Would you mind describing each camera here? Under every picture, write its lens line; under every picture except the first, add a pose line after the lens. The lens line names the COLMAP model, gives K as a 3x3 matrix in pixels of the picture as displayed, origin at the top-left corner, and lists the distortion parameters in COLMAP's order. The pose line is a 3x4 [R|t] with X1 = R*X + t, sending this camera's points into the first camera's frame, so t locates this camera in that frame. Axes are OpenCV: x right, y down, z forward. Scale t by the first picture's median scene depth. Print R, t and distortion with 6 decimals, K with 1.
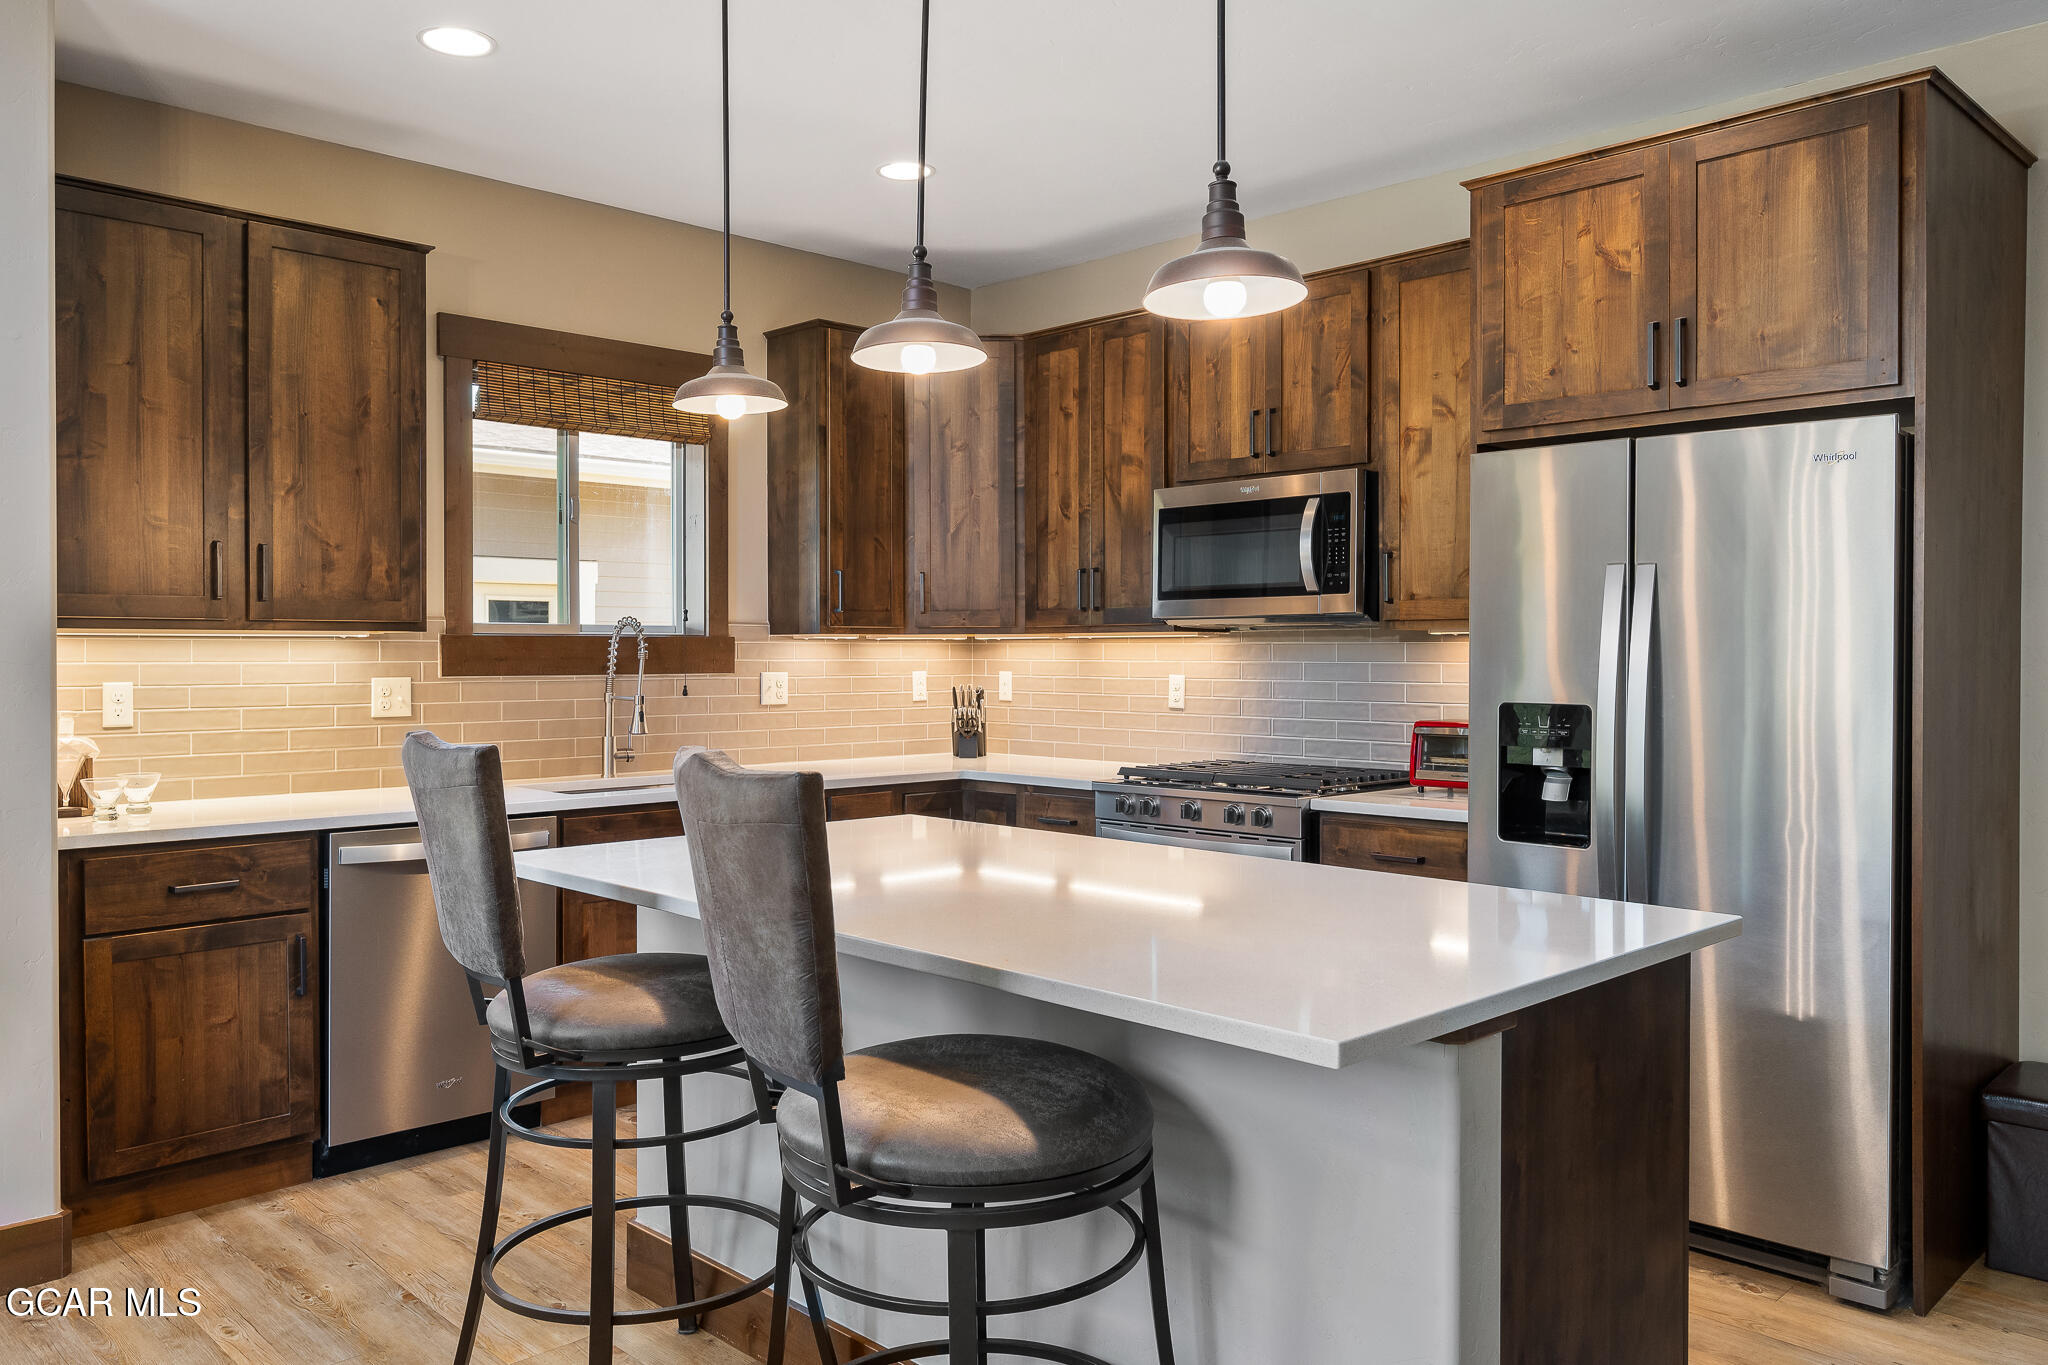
lens RADIAL K [[1494.2, 0, 1089.0], [0, 1494.2, 664.6], [0, 0, 1]] dist [0.005867, 0.001180]
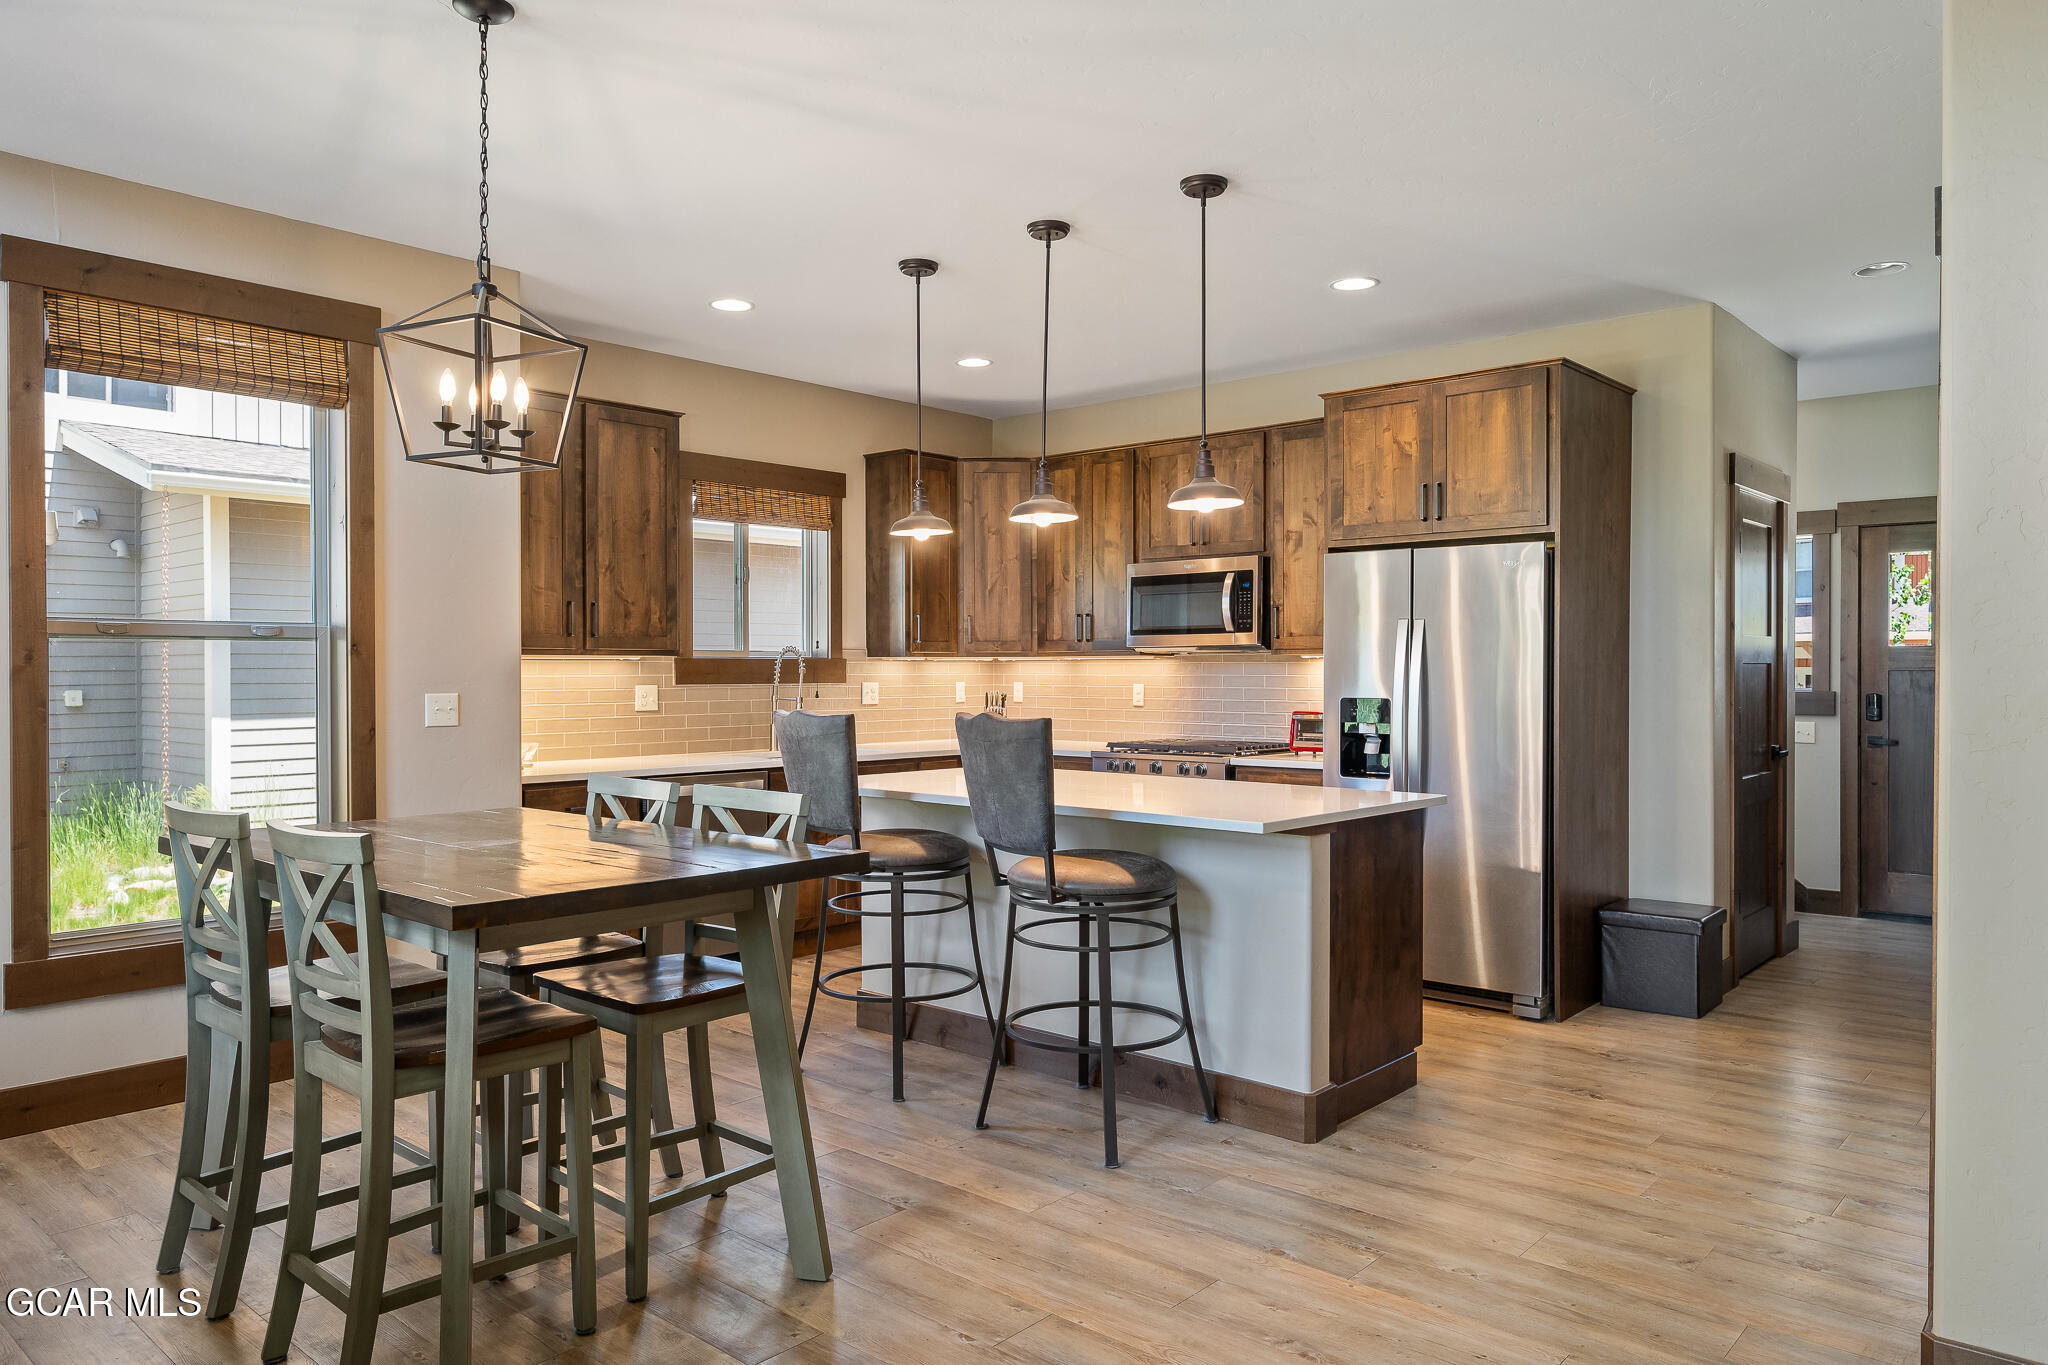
lens RADIAL K [[1336.9, 0, 1130.4], [0, 1336.9, 682.3], [0, 0, 1]] dist [0.018753, 0.001194]
pose [[0.995598, -0.001672, 0.093713, -0.096331], [0.001545, 0.999998, 0.001430, 0.004445], [-0.093715, -0.001279, 0.995598, -0.442162]]
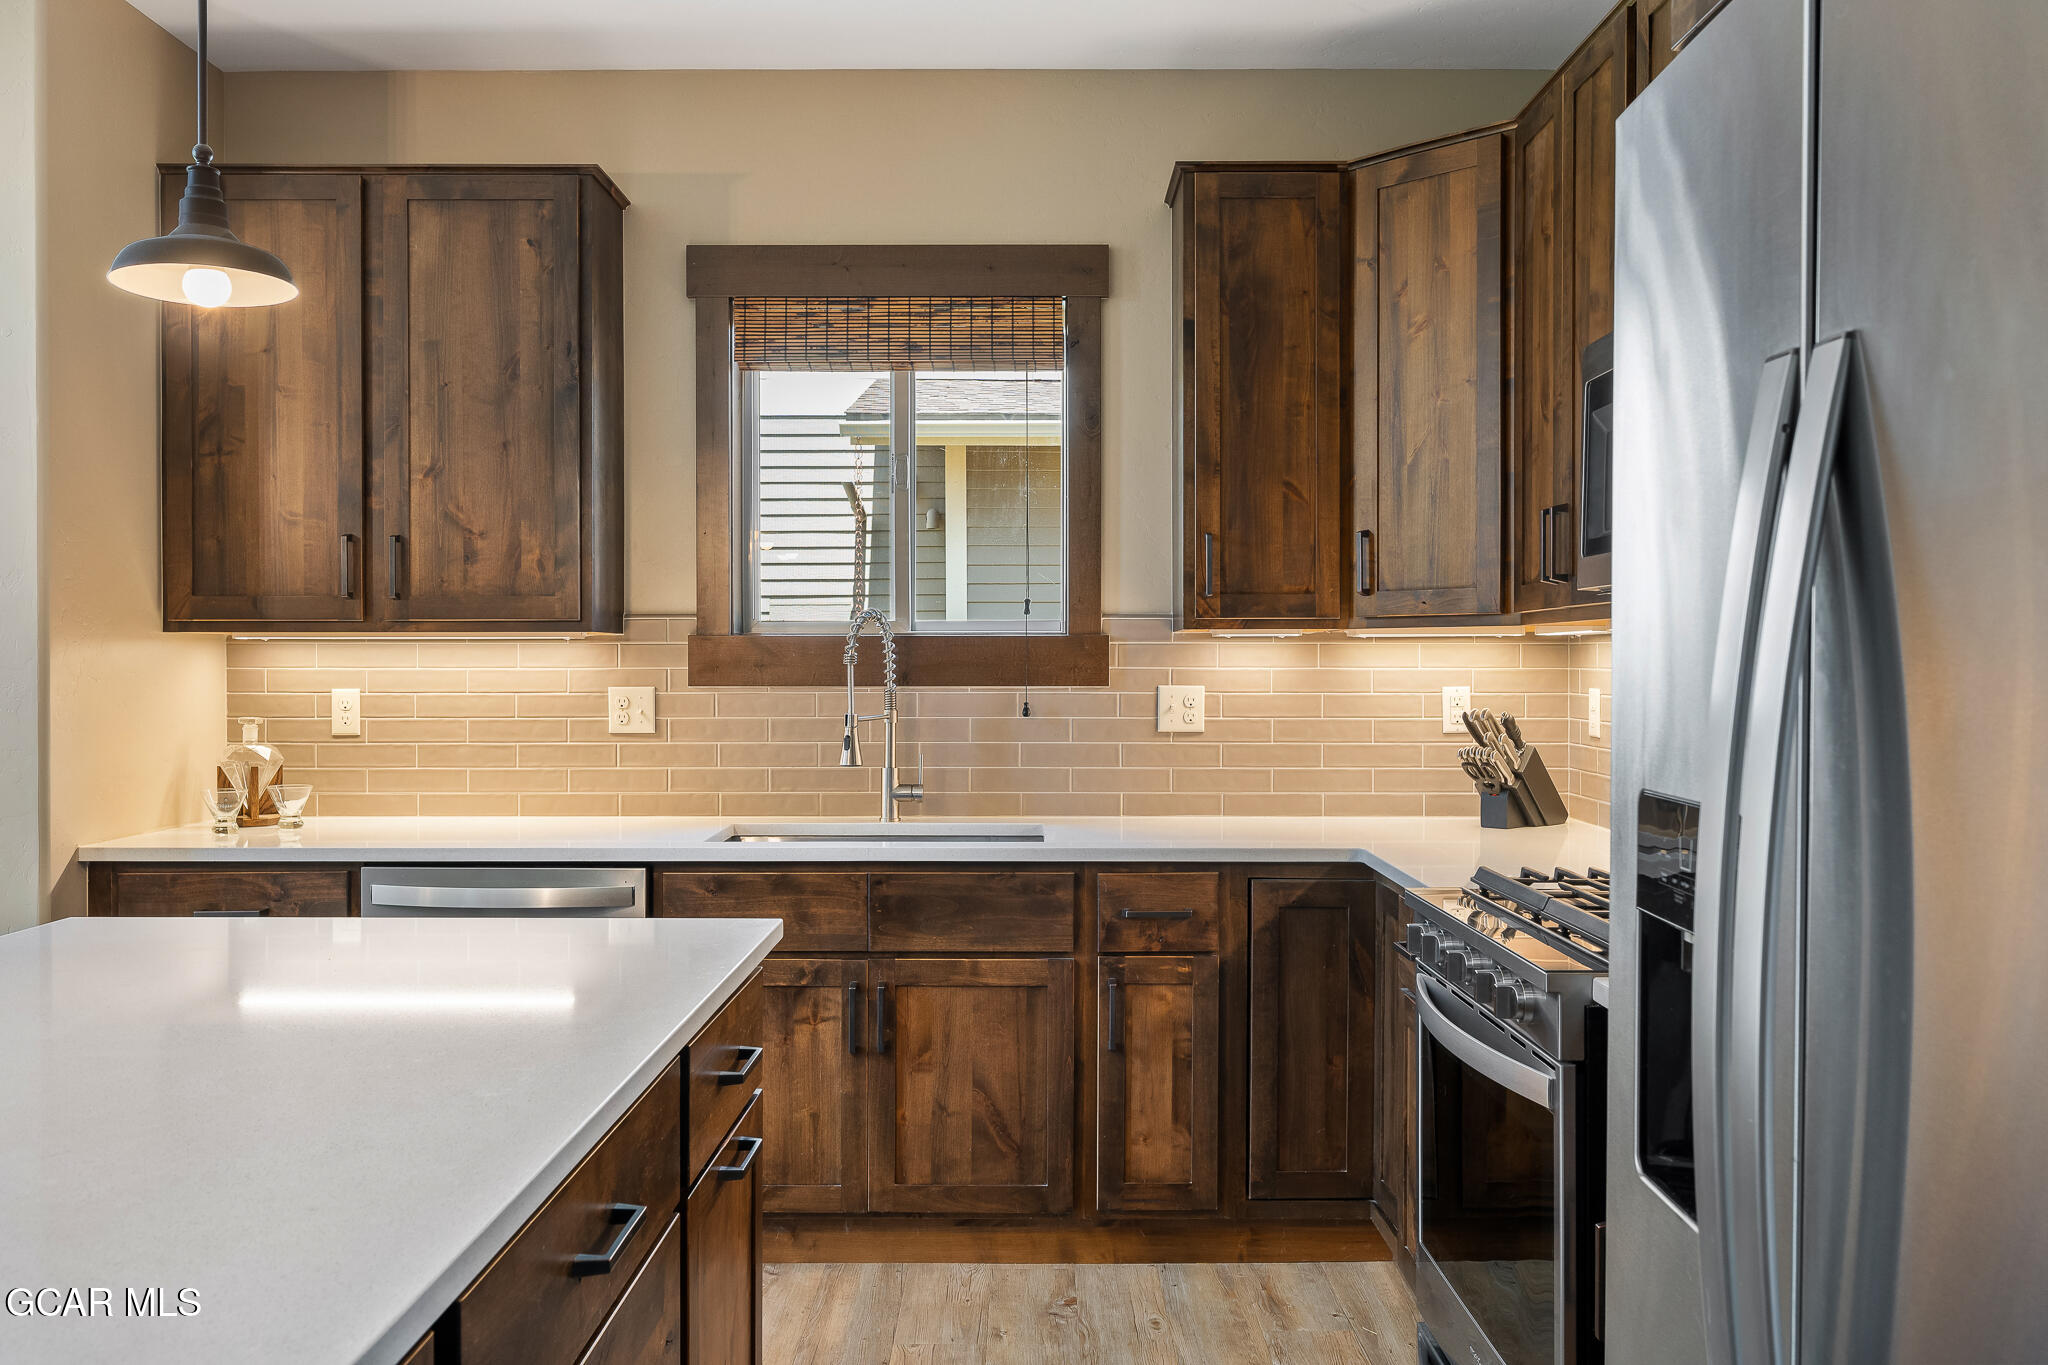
lens RADIAL K [[1680.3, 0, 1055.6], [0, 1680.3, 678.8], [0, 0, 1]] dist [-0.000098, -0.002126]
pose [[0.697769, 0.009082, -0.716266, 0.387940], [-0.005905, 0.999959, 0.006927, -0.003820], [0.716299, -0.000603, 0.697793, 0.513906]]
